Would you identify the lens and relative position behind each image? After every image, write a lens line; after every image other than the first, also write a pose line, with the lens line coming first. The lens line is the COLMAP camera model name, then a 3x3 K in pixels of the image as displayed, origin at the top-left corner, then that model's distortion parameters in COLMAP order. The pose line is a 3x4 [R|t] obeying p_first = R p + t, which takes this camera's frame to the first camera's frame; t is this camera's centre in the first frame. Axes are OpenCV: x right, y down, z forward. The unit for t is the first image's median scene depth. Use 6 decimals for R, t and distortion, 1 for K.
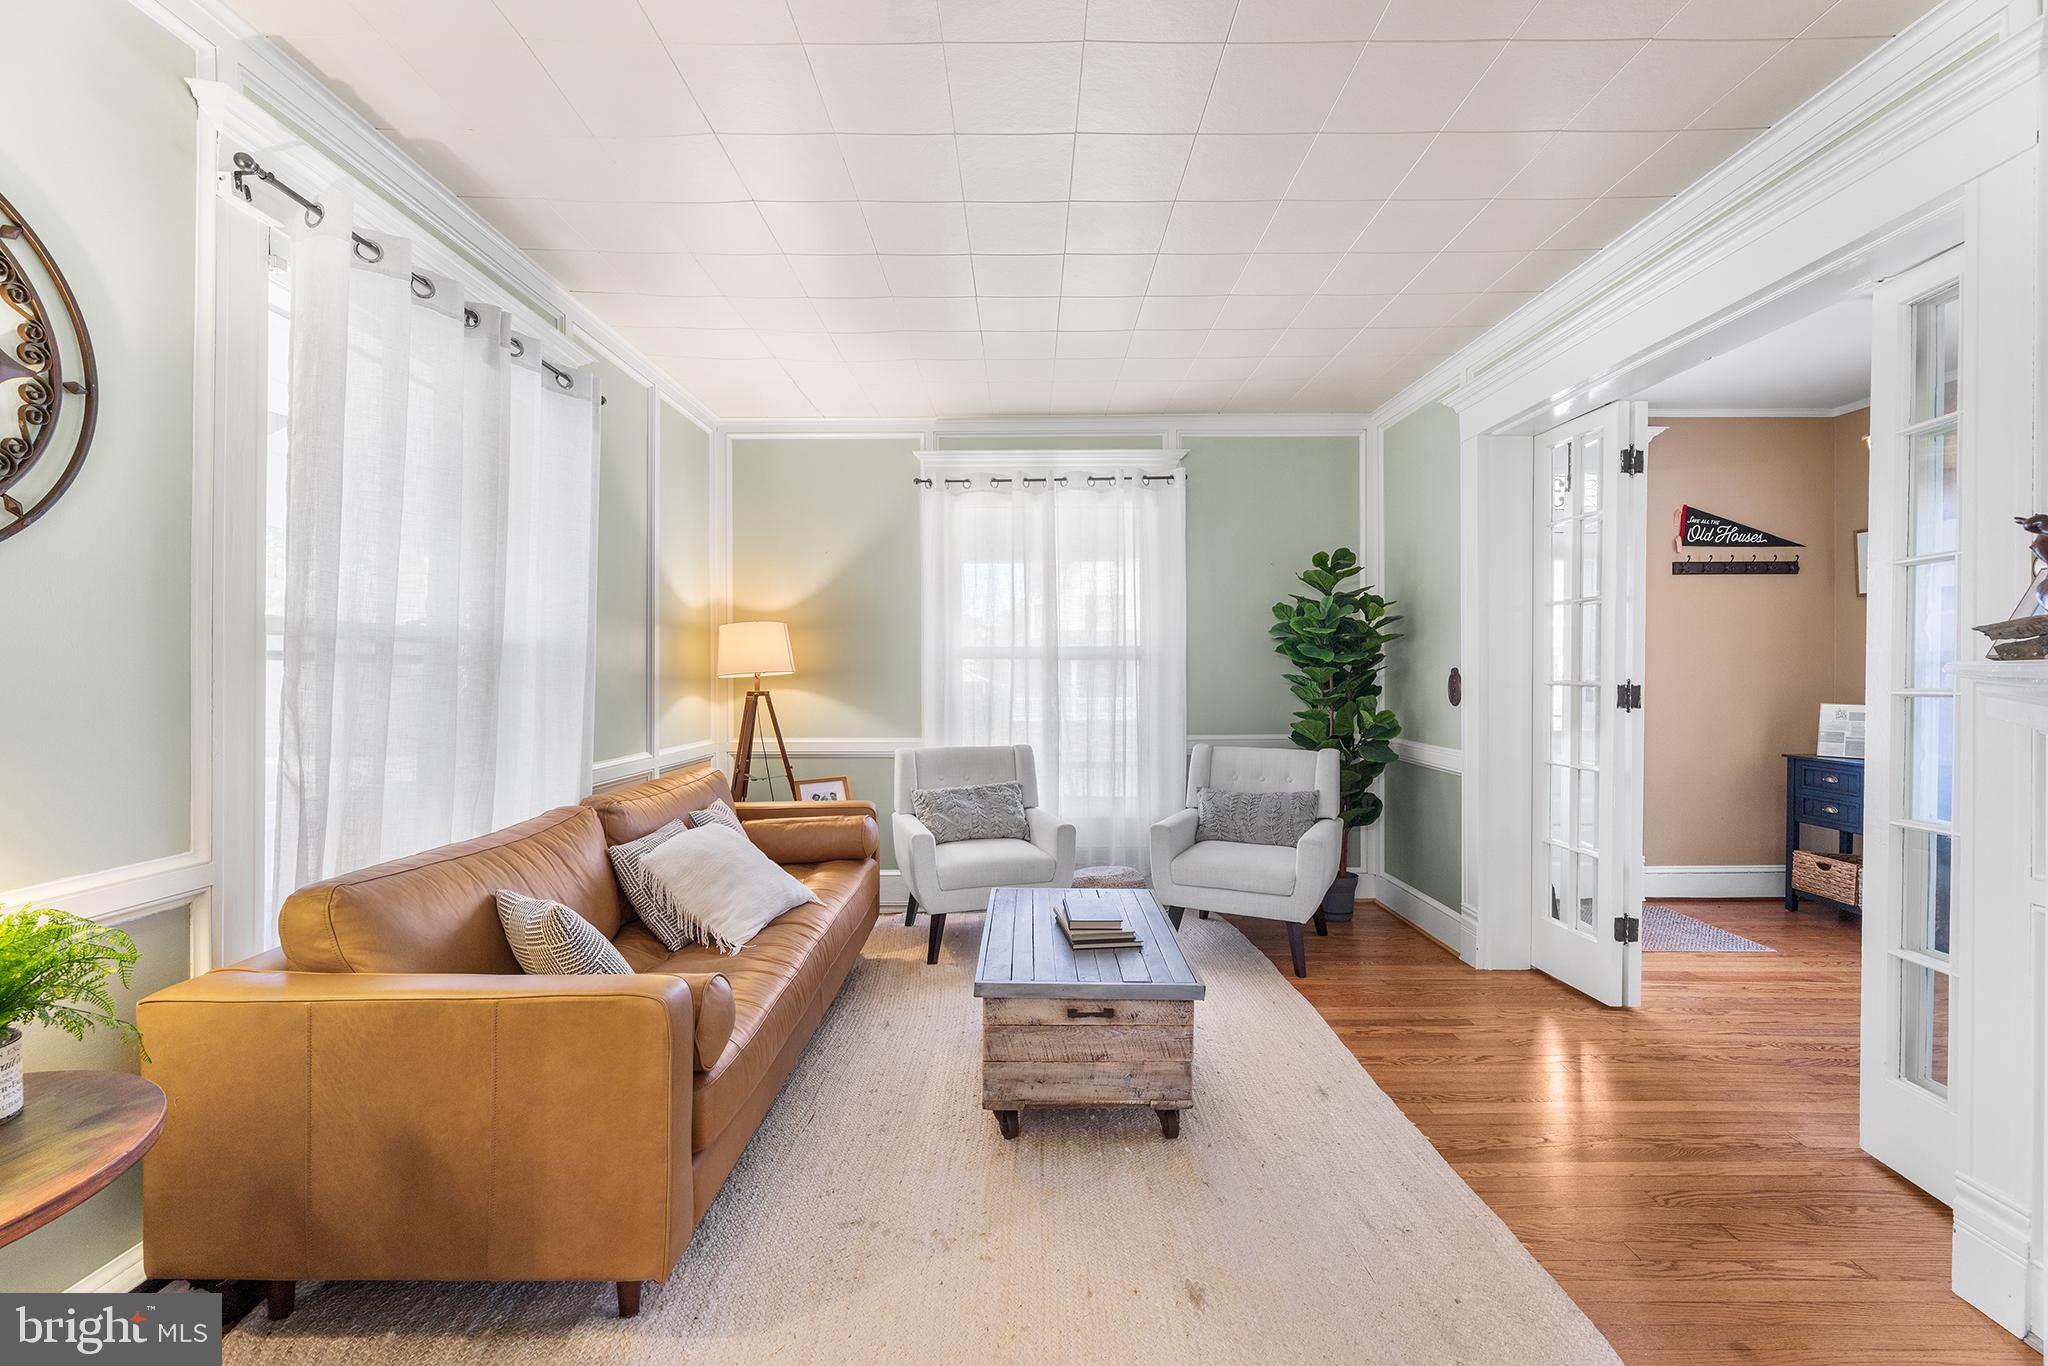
lens RADIAL K [[834.0, 0, 1025.6], [0, 834.0, 679.3], [0, 0, 1]] dist [0.000627, 0.000045]
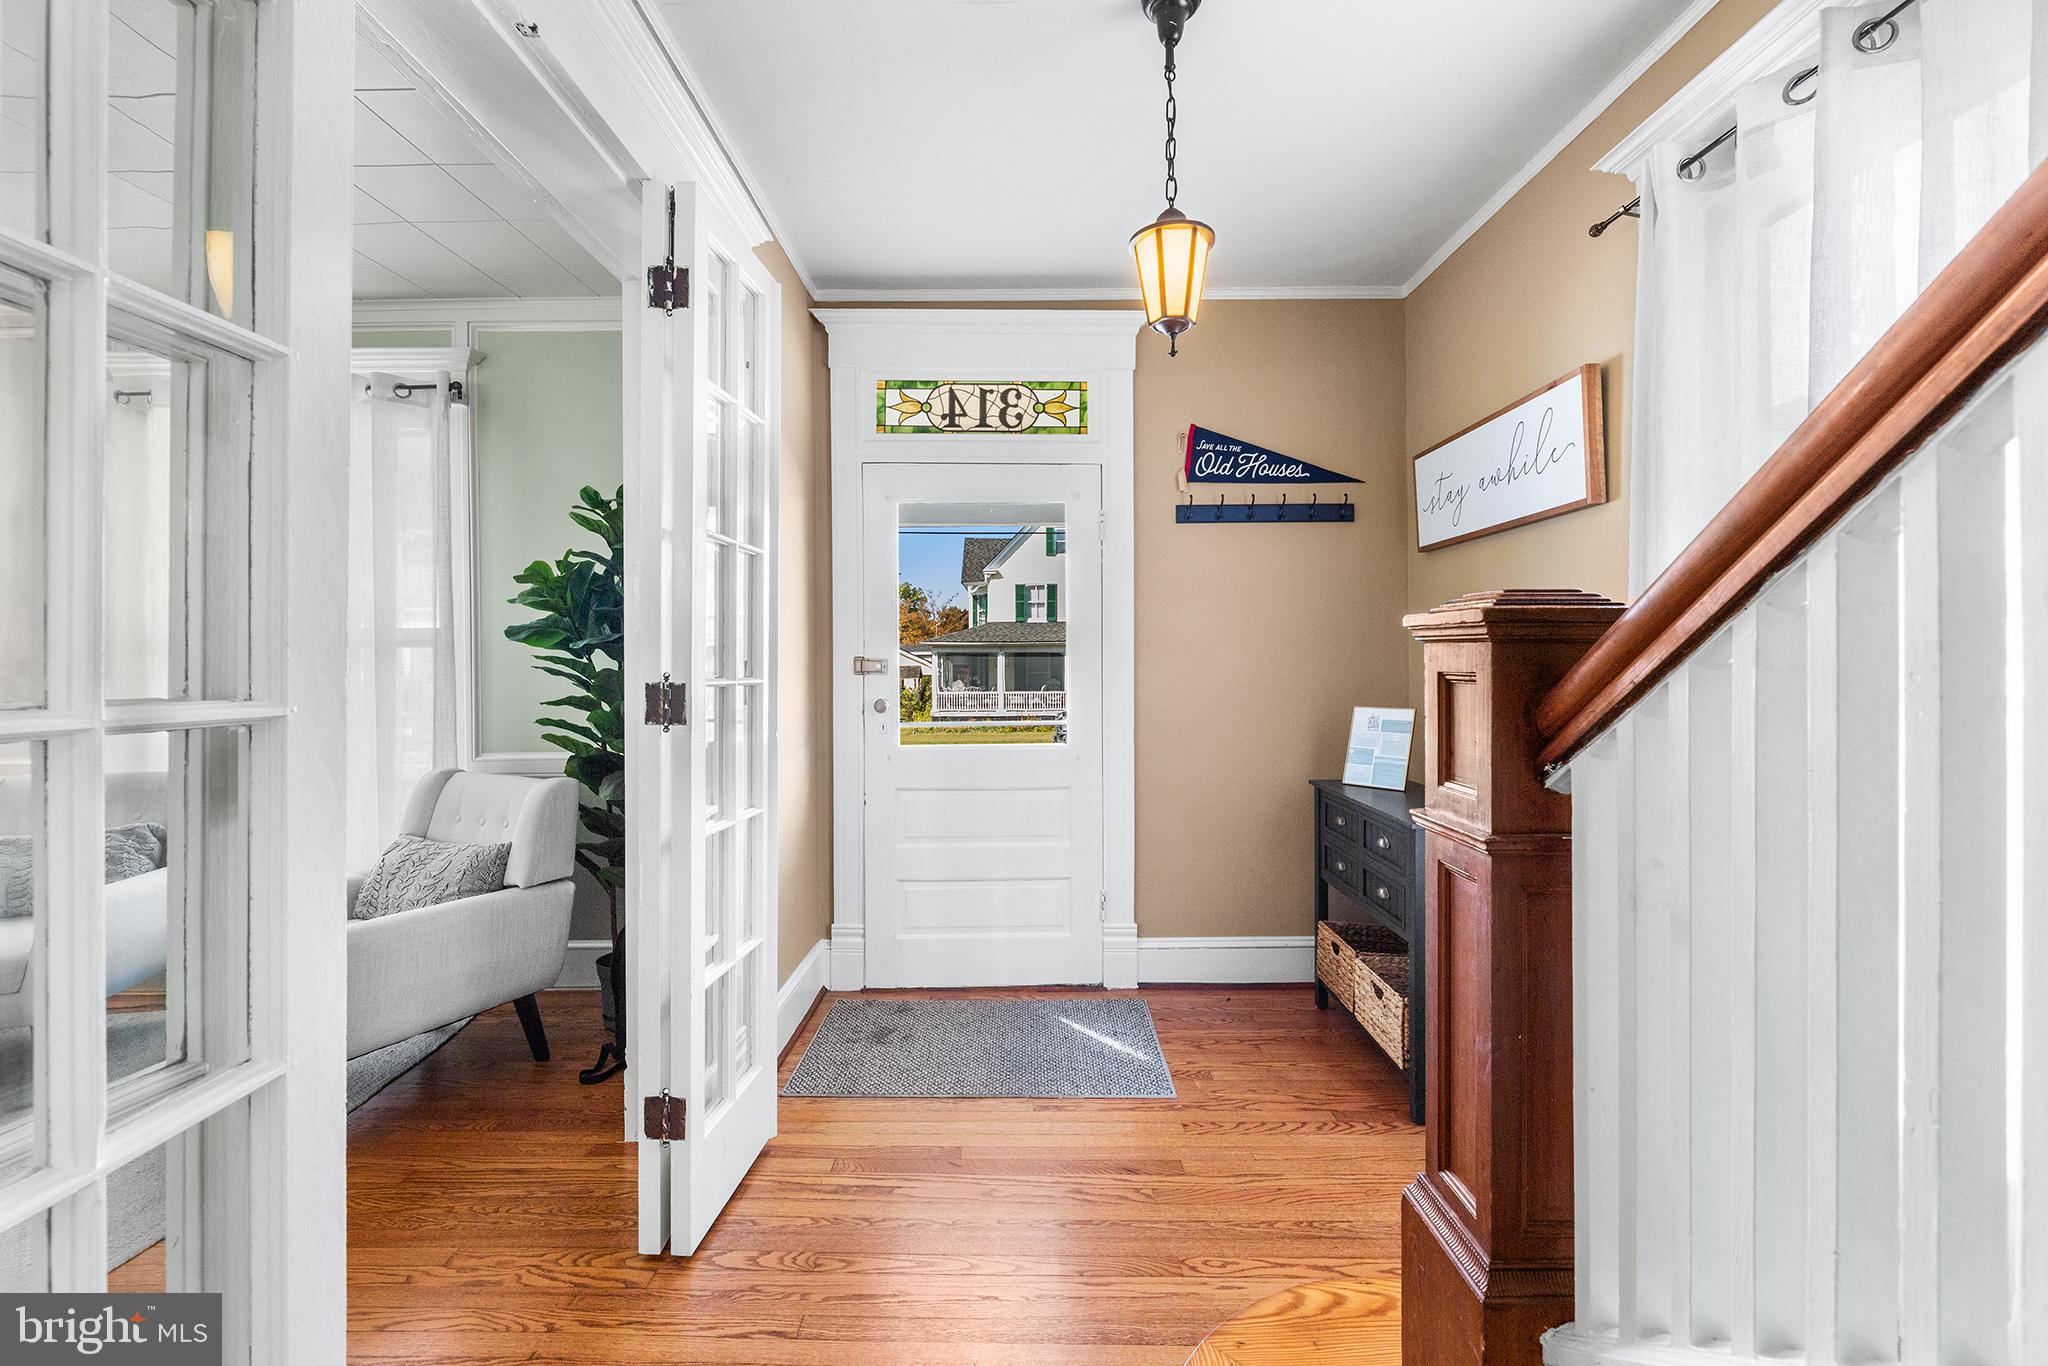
lens RADIAL K [[834.0, 0, 1025.6], [0, 834.0, 679.3], [0, 0, 1]] dist [0.000627, 0.000045]
pose [[0.999986, -0.004201, -0.003252, 0.654556], [0.004234, 0.999939, 0.010237, -0.001700], [0.003209, -0.010250, 0.999942, 0.296292]]
